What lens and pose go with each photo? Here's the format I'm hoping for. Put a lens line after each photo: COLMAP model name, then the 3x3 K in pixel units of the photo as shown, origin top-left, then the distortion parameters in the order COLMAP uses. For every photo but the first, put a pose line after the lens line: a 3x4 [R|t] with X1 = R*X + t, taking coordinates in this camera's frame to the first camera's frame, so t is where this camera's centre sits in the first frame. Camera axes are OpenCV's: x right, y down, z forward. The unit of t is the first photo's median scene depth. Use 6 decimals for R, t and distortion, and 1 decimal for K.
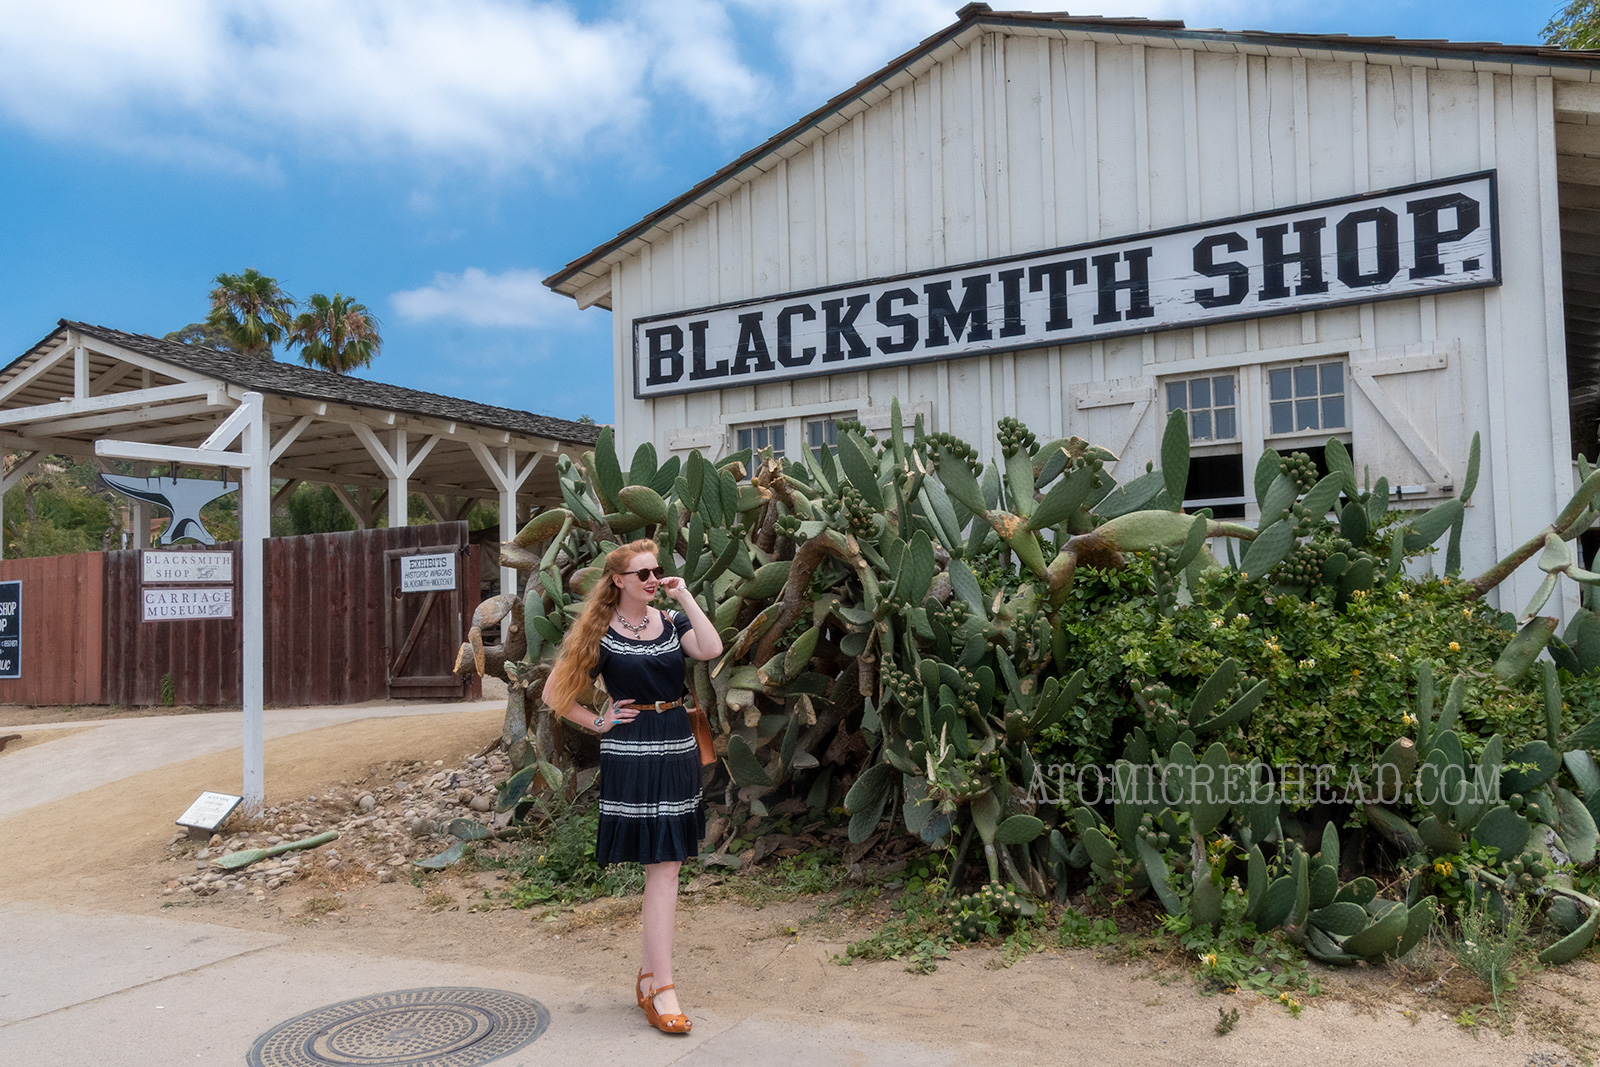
lens RADIAL K [[1285.2, 0, 794.5], [0, 1285.2, 535.8], [0, 0, 1]] dist [0.066599, 0.027099]
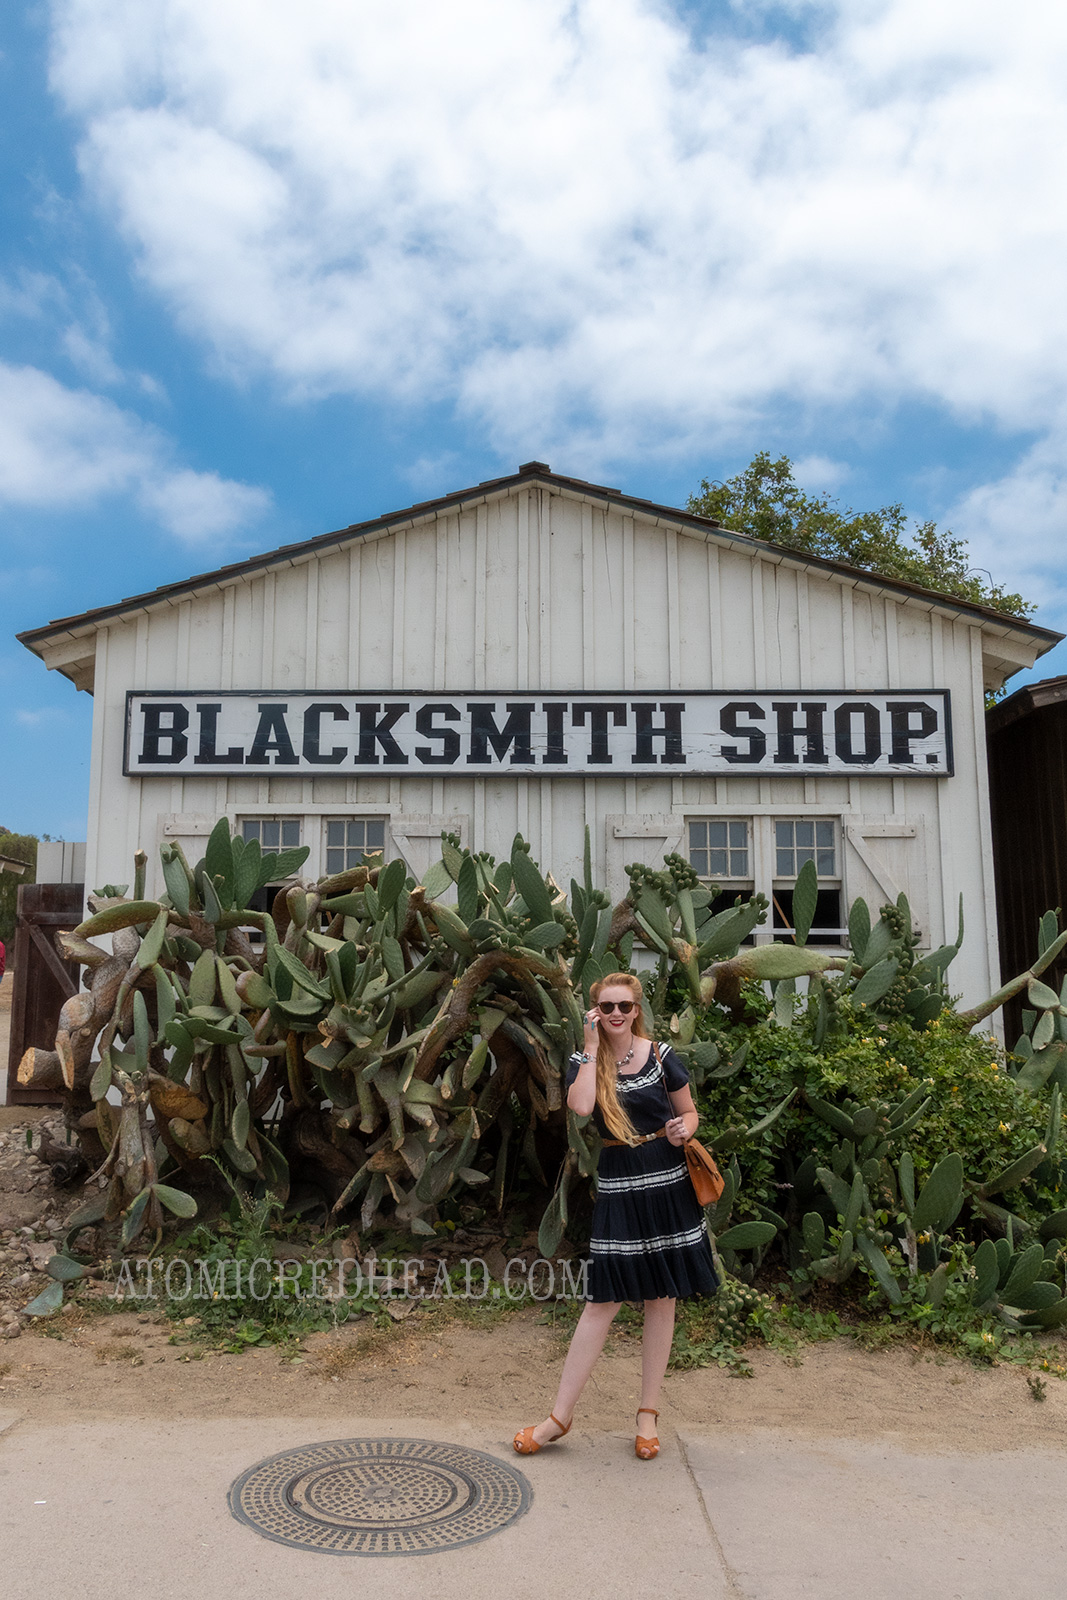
lens RADIAL K [[1285.2, 0, 526.4], [0, 1285.2, 796.8], [0, 0, 1]] dist [0.066599, 0.027099]
pose [[0.883898, 0.100079, 0.456847, -0.348773], [-0.055846, 0.992432, -0.109357, -0.008180], [-0.464334, 0.071147, 0.882798, 0.063025]]
